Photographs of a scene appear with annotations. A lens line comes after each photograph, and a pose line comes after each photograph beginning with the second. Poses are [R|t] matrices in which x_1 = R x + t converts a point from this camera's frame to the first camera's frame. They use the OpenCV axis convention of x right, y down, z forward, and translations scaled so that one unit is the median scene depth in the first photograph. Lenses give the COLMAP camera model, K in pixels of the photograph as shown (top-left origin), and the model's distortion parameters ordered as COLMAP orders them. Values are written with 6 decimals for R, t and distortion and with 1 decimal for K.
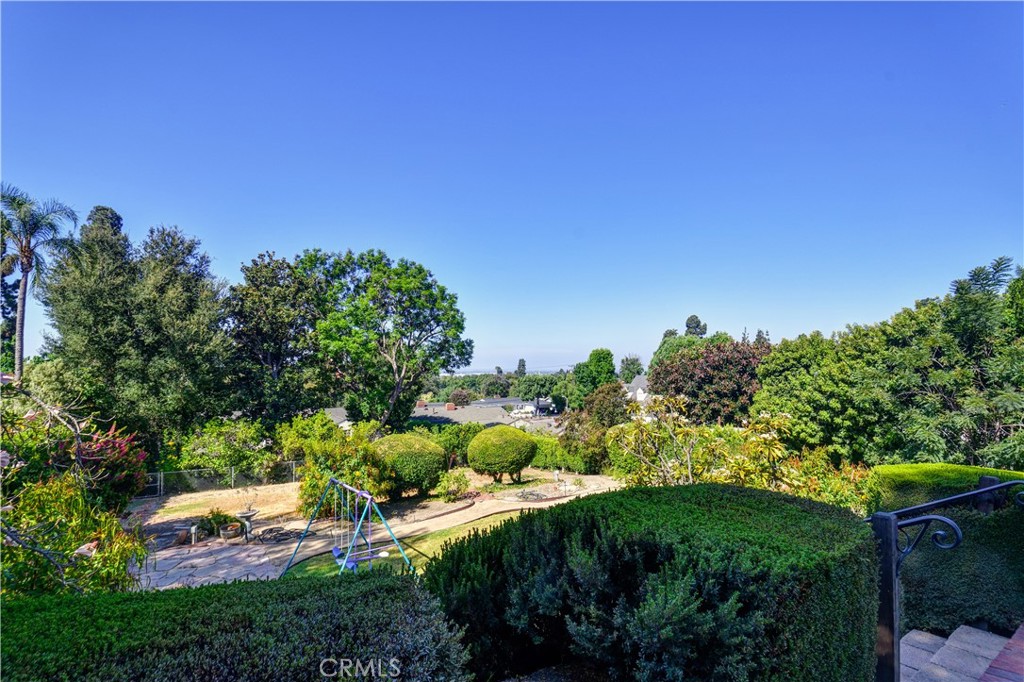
lens RADIAL K [[498.5, 0, 519.2], [0, 498.5, 354.1], [0, 0, 1]] dist [-0.000192, -0.008588]
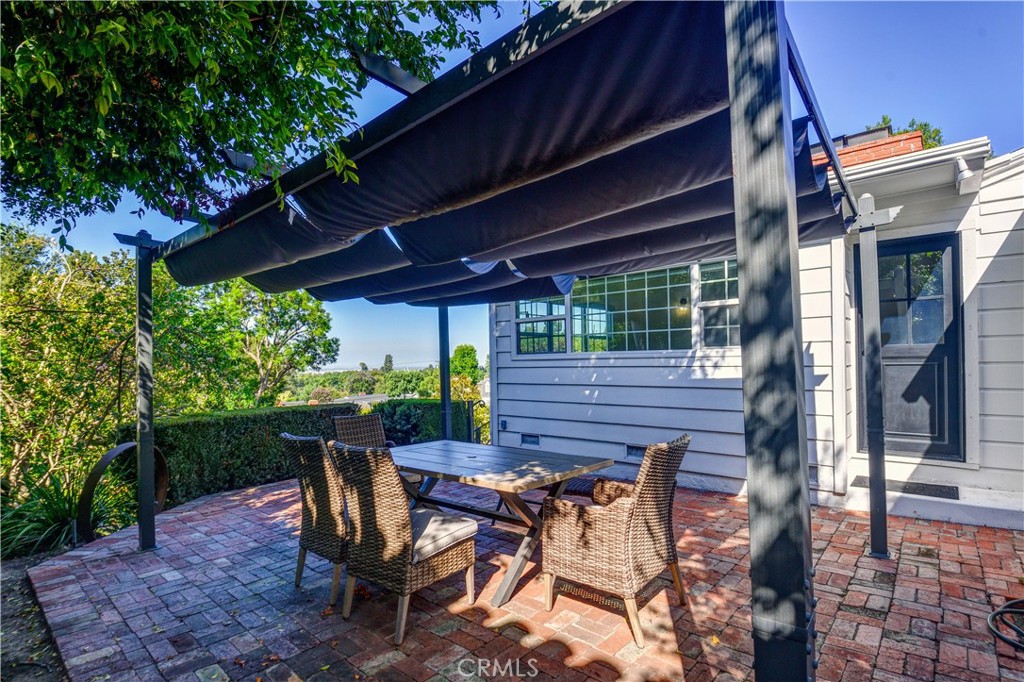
lens RADIAL K [[498.5, 0, 518.9], [0, 498.5, 338.5], [0, 0, 1]] dist [-0.000192, -0.008588]
pose [[0.966363, 0.002463, 0.257171, 0.005742], [0.003305, 0.999753, -0.021995, -0.003809], [-0.257161, 0.022105, 0.966116, -0.144932]]
